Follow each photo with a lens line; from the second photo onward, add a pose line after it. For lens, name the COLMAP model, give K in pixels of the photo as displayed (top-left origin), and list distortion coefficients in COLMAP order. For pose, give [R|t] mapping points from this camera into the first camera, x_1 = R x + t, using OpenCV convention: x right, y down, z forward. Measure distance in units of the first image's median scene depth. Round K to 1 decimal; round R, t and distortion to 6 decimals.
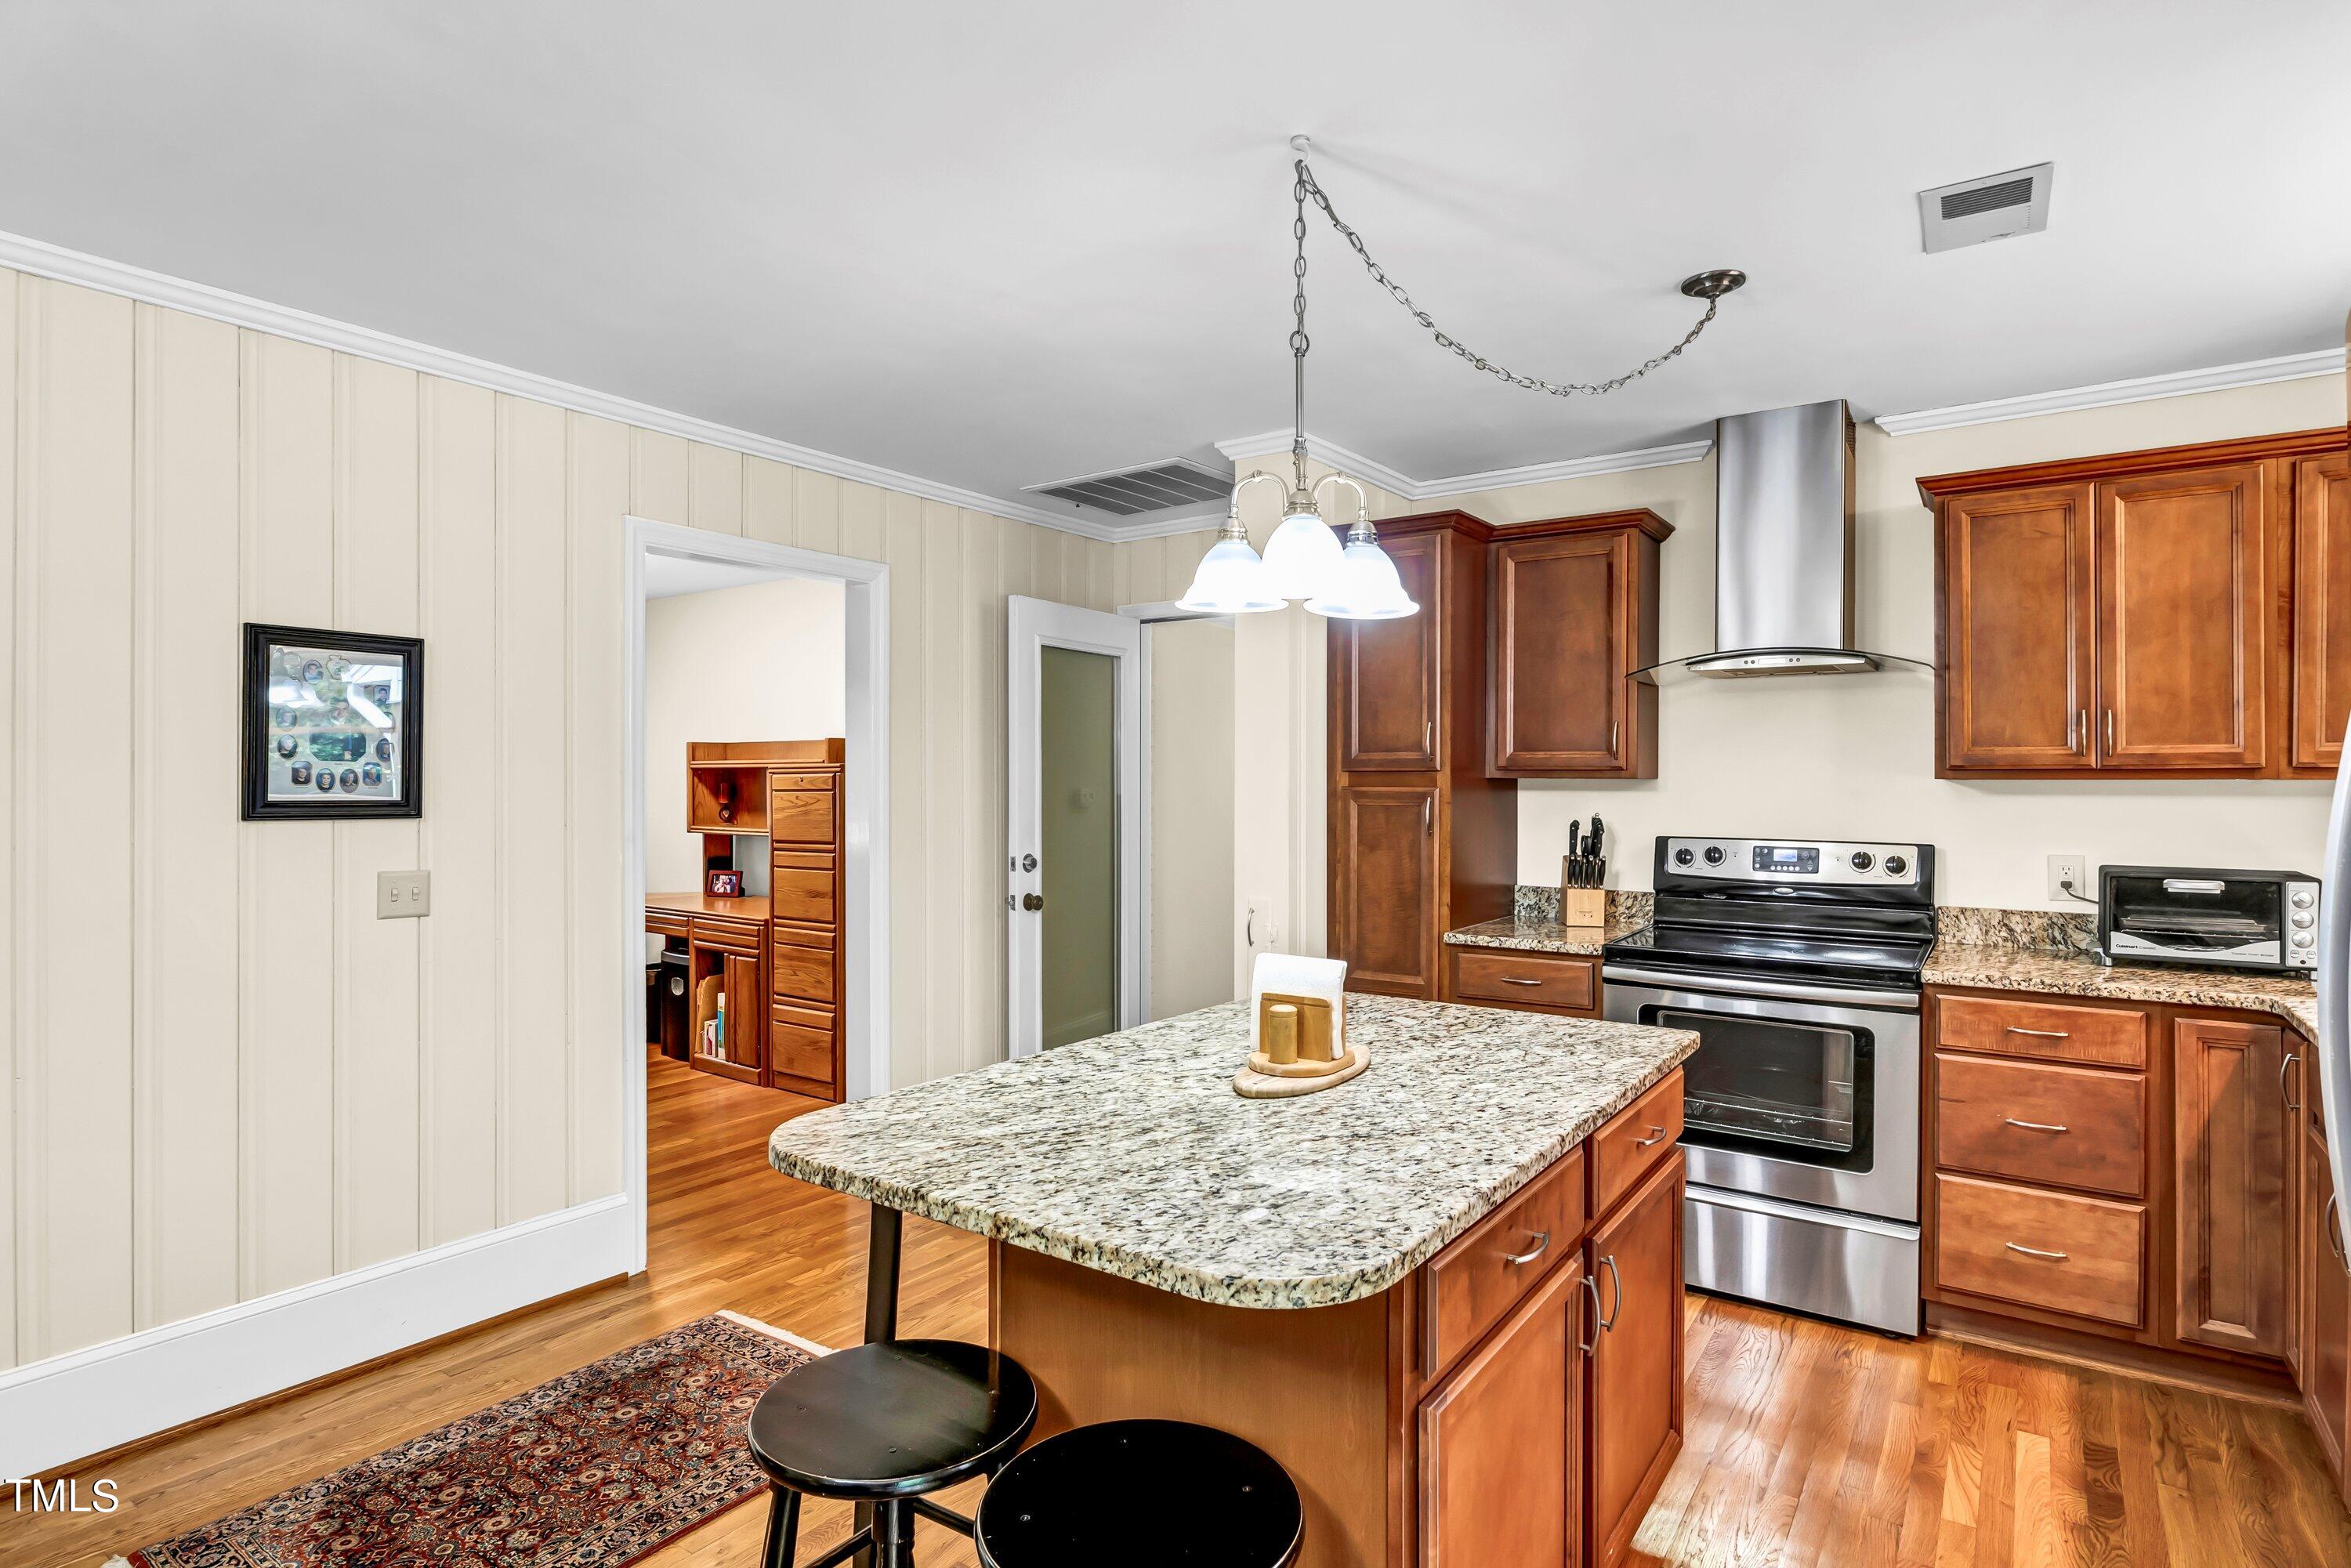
lens RADIAL K [[1228.0, 0, 1180.8], [0, 1228.0, 763.0], [0, 0, 1]] dist [-0.005866, 0.000007]
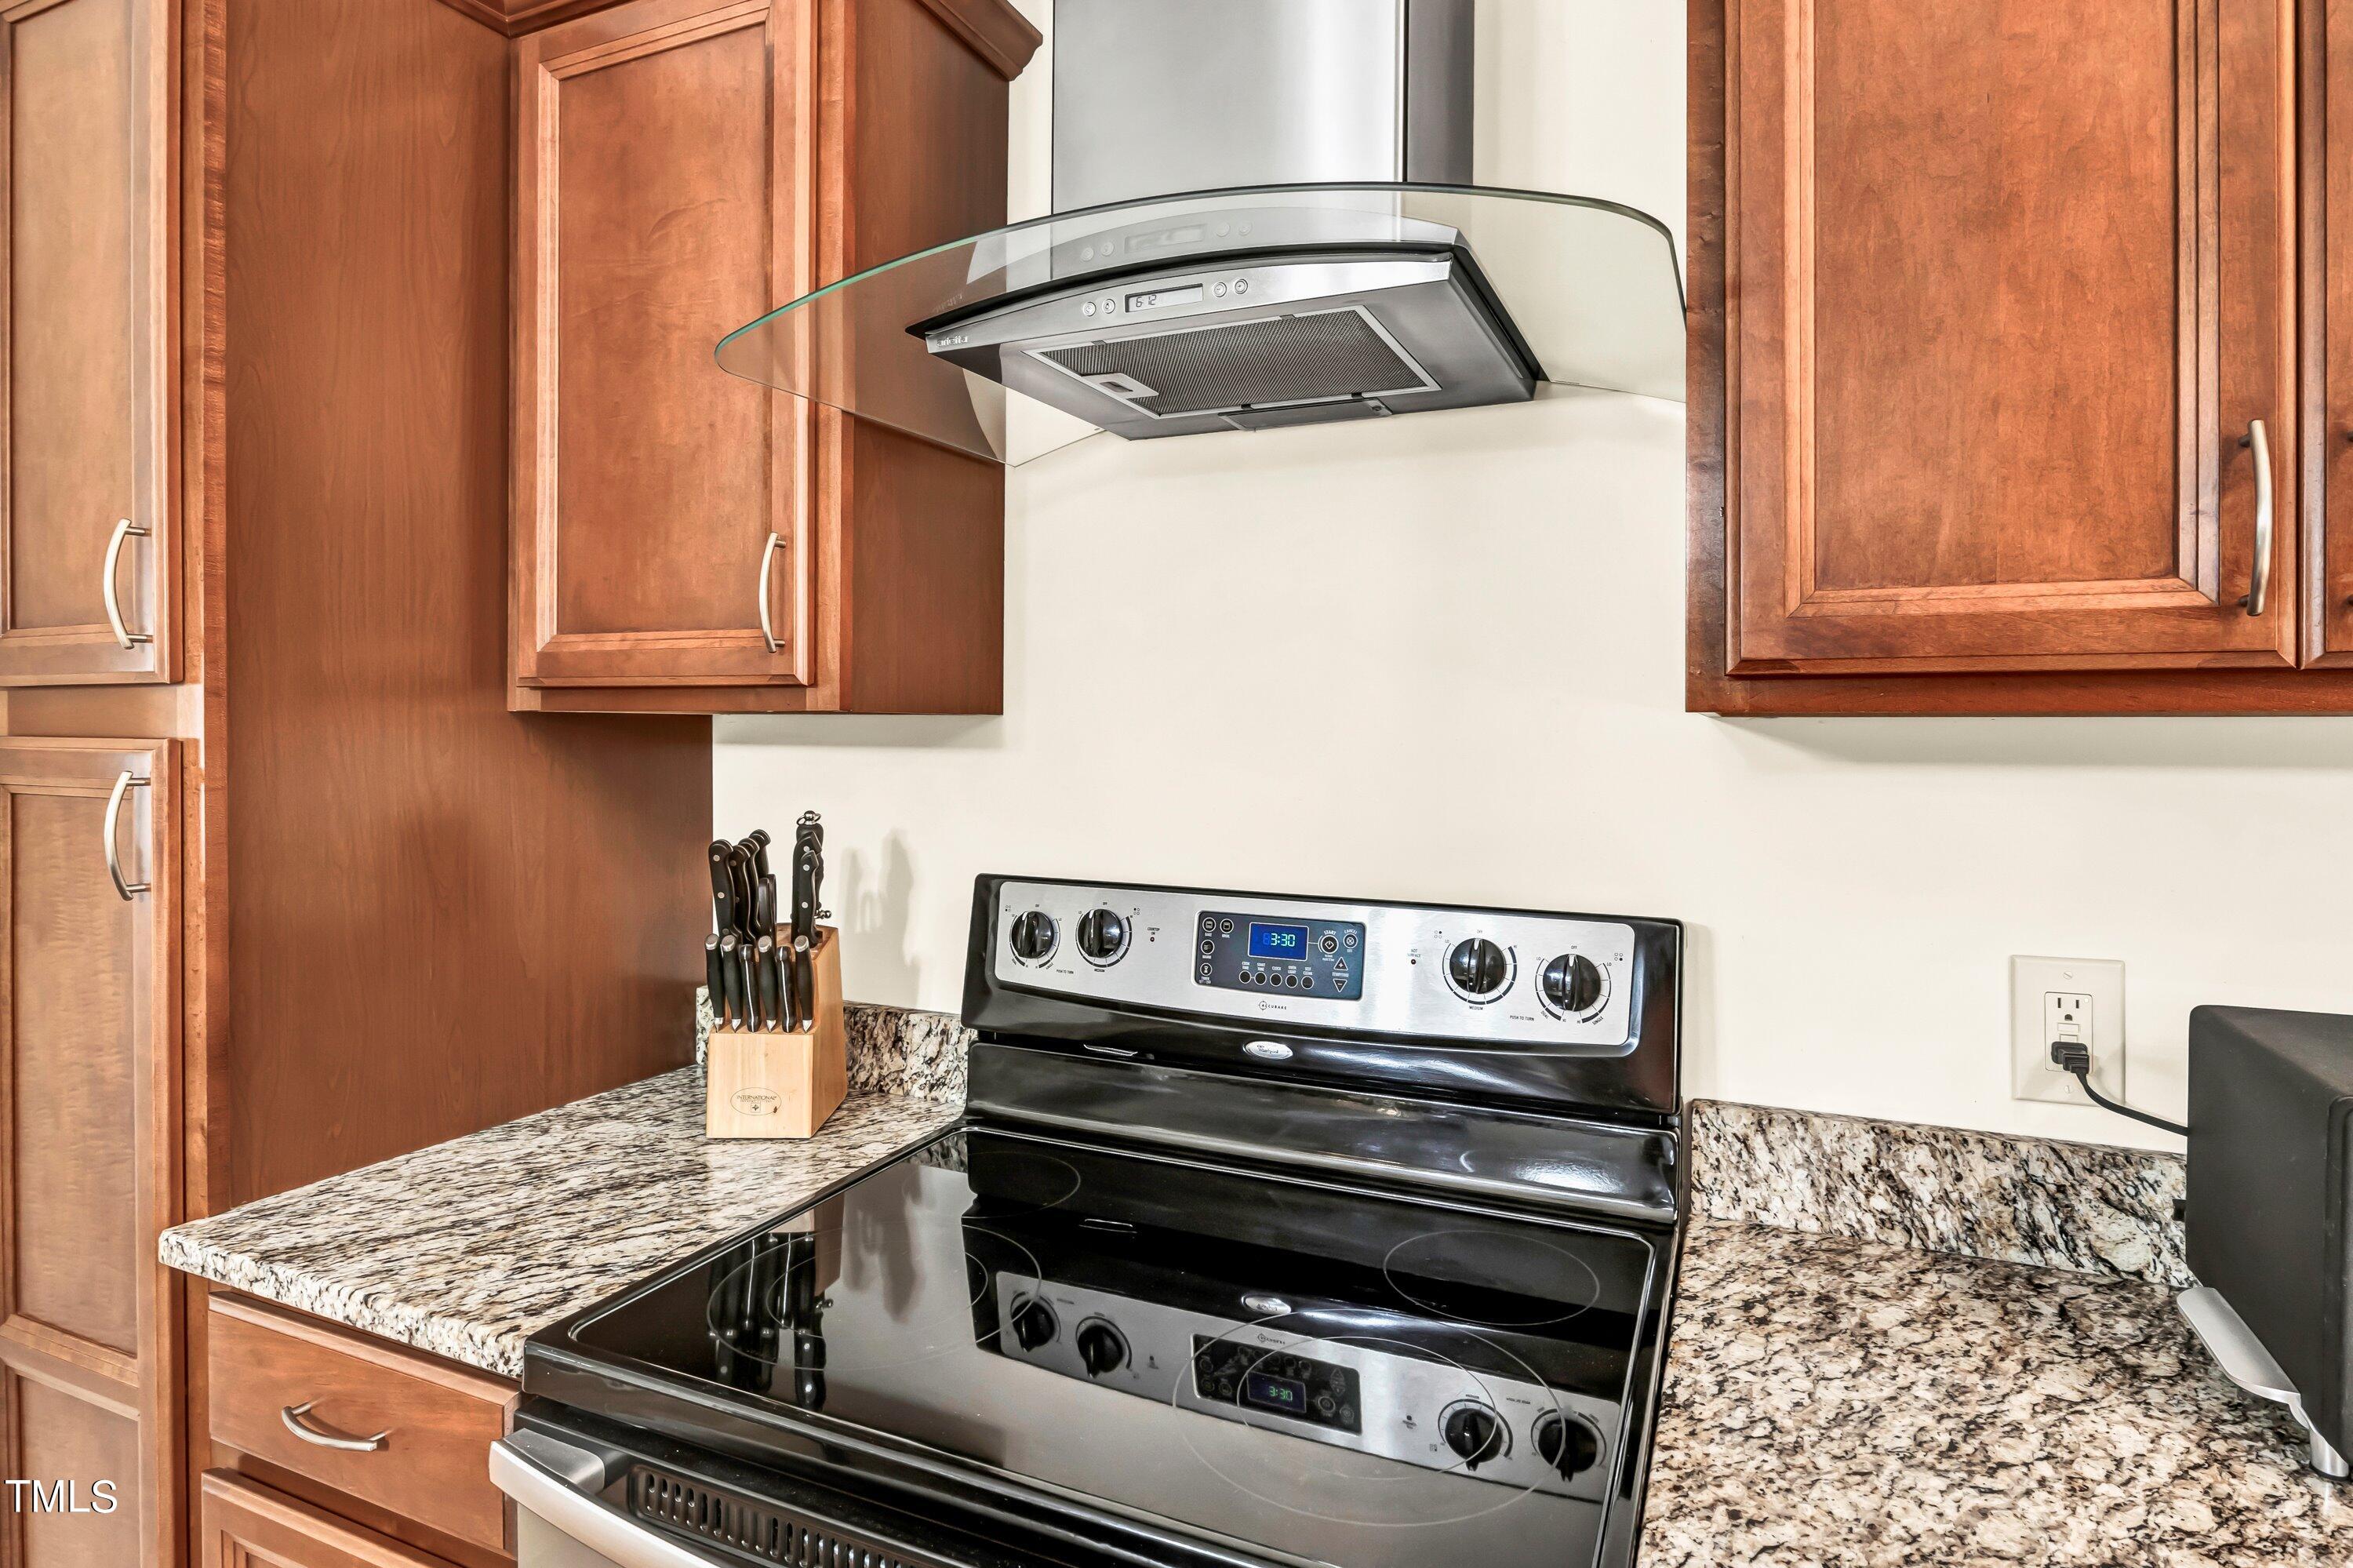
lens RADIAL K [[1294.9, 0, 1178.7], [0, 1294.9, 711.5], [0, 0, 1]] dist [-0.008837, -0.000115]
pose [[0.983353, 0.003982, 0.181663, 0.470806], [-0.004409, 0.999988, 0.001950, 0.013423], [-0.181653, -0.002718, 0.983359, 0.768382]]
